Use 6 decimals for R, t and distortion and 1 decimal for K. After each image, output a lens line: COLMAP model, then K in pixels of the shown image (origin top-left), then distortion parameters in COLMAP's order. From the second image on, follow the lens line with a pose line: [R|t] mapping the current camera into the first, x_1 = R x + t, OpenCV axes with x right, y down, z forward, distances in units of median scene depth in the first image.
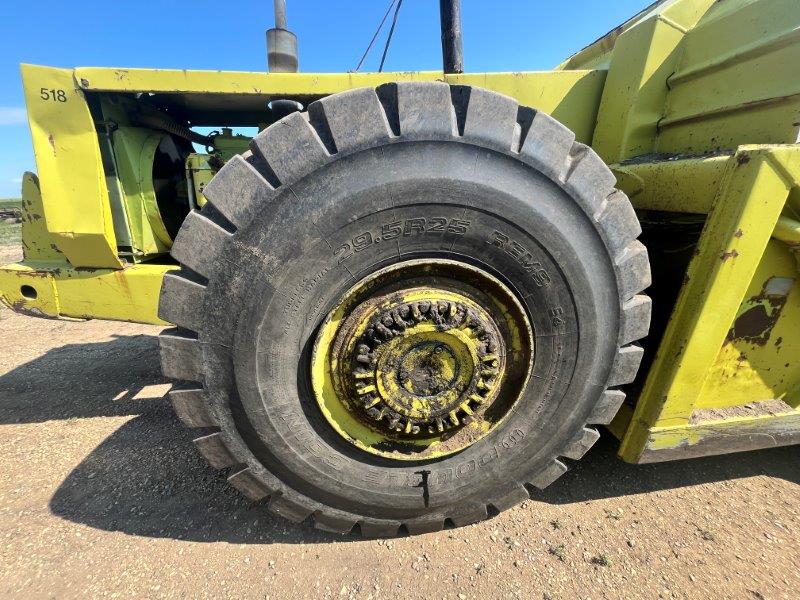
lens RADIAL K [[322.1, 0, 398.8], [0, 322.1, 297.9], [0, 0, 1]] dist [-0.003417, 0.000154]
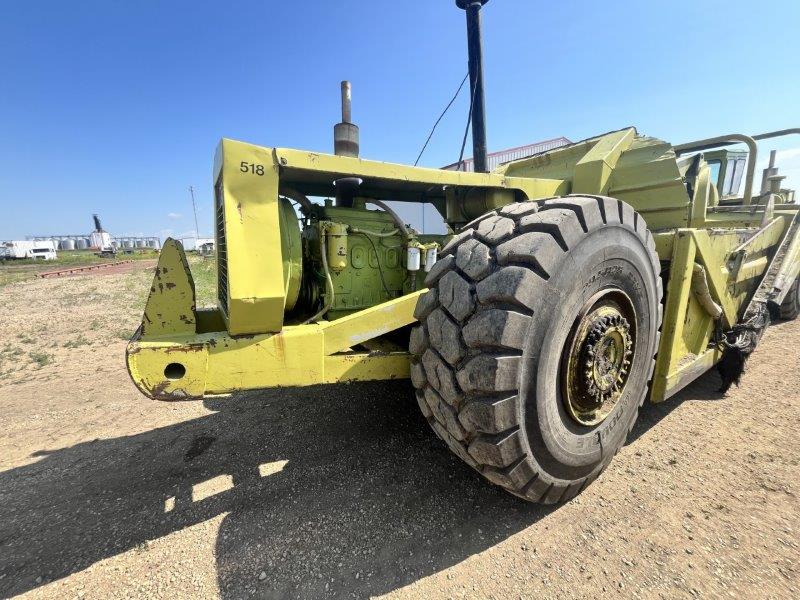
lens RADIAL K [[322.1, 0, 399.1], [0, 322.1, 299.6], [0, 0, 1]] dist [-0.003417, 0.000154]
pose [[0.900018, -0.080653, 0.428326, -1.387347], [0.150612, 0.979742, -0.131989, -0.003092], [-0.409004, 0.183303, 0.893933, -0.069818]]
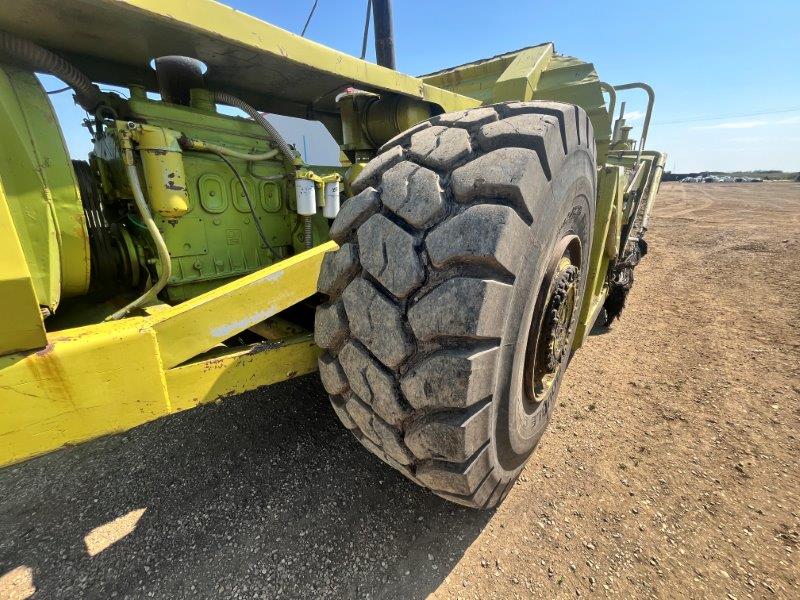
lens RADIAL K [[322.1, 0, 398.5], [0, 322.1, 299.9], [0, 0, 1]] dist [-0.003417, 0.000154]
pose [[0.705921, -0.229113, 0.670211, -1.160115], [0.228683, 0.969287, 0.090485, -0.117909], [-0.670358, 0.089391, 0.736634, 0.412932]]
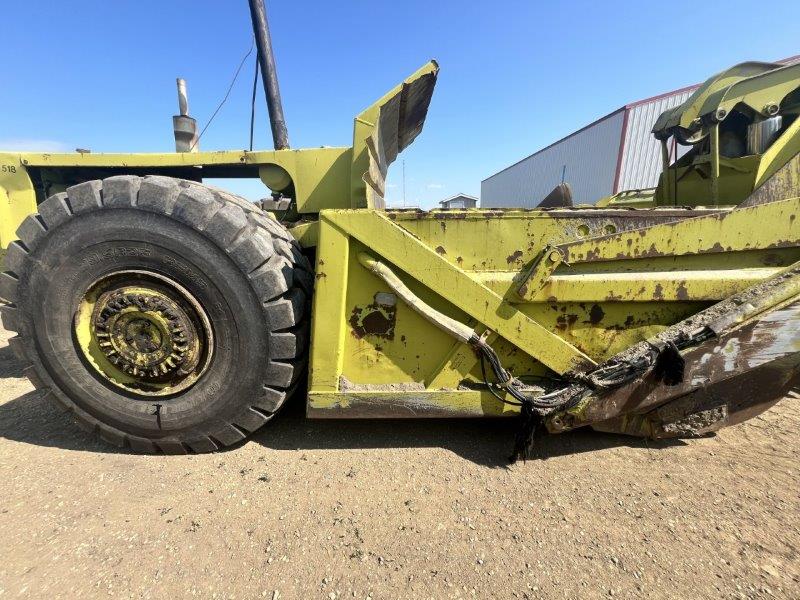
lens RADIAL K [[322.1, 0, 401.6], [0, 322.1, 299.2], [0, 0, 1]] dist [-0.003417, 0.000154]
pose [[0.992939, 0.047126, -0.108865, 1.465152], [-0.054924, 0.996049, -0.069784, 0.068343], [0.105146, 0.075271, 0.991604, -0.497279]]
